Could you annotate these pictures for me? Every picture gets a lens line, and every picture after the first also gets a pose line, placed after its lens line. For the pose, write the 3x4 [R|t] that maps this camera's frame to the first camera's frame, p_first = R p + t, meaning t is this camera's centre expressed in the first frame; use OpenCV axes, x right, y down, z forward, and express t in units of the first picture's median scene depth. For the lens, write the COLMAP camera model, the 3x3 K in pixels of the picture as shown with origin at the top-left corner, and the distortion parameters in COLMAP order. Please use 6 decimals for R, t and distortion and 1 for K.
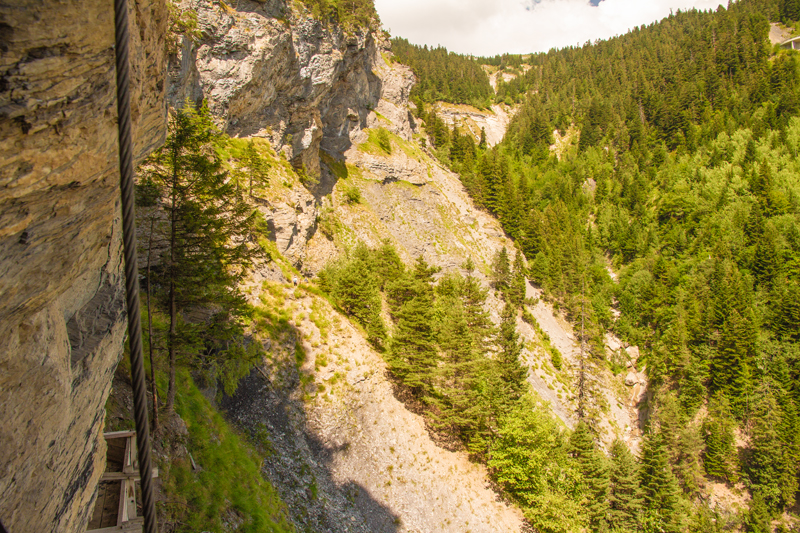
lens RADIAL K [[550.4, 0, 397.9], [0, 550.4, 280.6], [0, 0, 1]] dist [-0.113837, 0.088839]
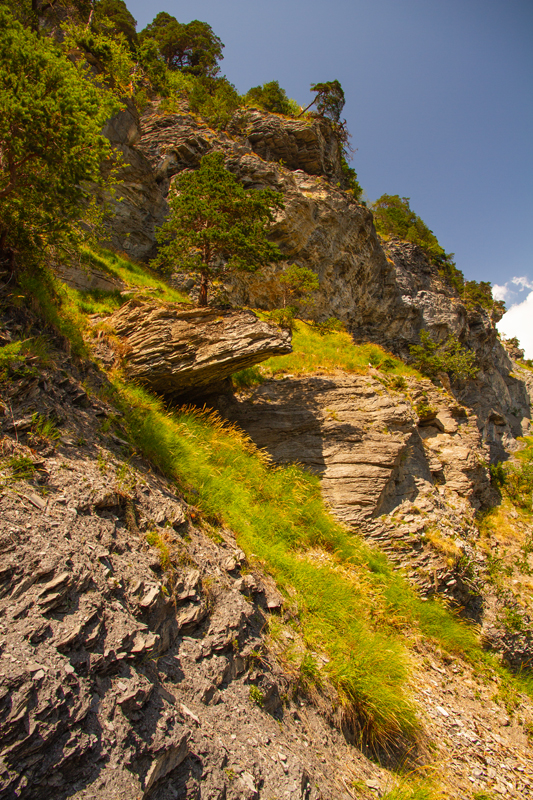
lens RADIAL K [[550.4, 0, 279.5], [0, 550.4, 428.3], [0, 0, 1]] dist [-0.113837, 0.088839]
pose [[0.893472, -0.217463, -0.392960, -0.091287], [0.027602, 0.899892, -0.435239, -0.001368], [0.448270, 0.378028, 0.810031, 0.483771]]
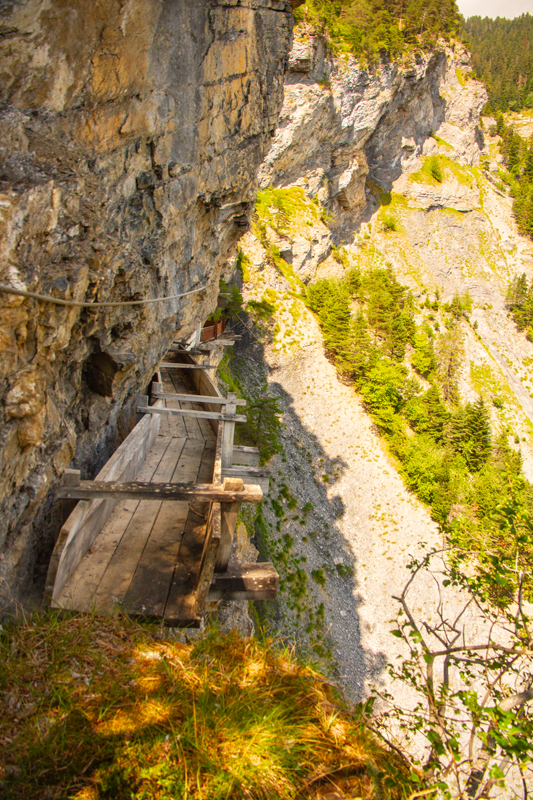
lens RADIAL K [[550.4, 0, 279.5], [0, 550.4, 428.3], [0, 0, 1]] dist [-0.113837, 0.088839]
pose [[0.923128, 0.129693, -0.361959, 0.208401], [-0.042698, 0.970150, 0.238718, 0.006876], [0.382115, -0.204912, 0.901110, -0.284259]]
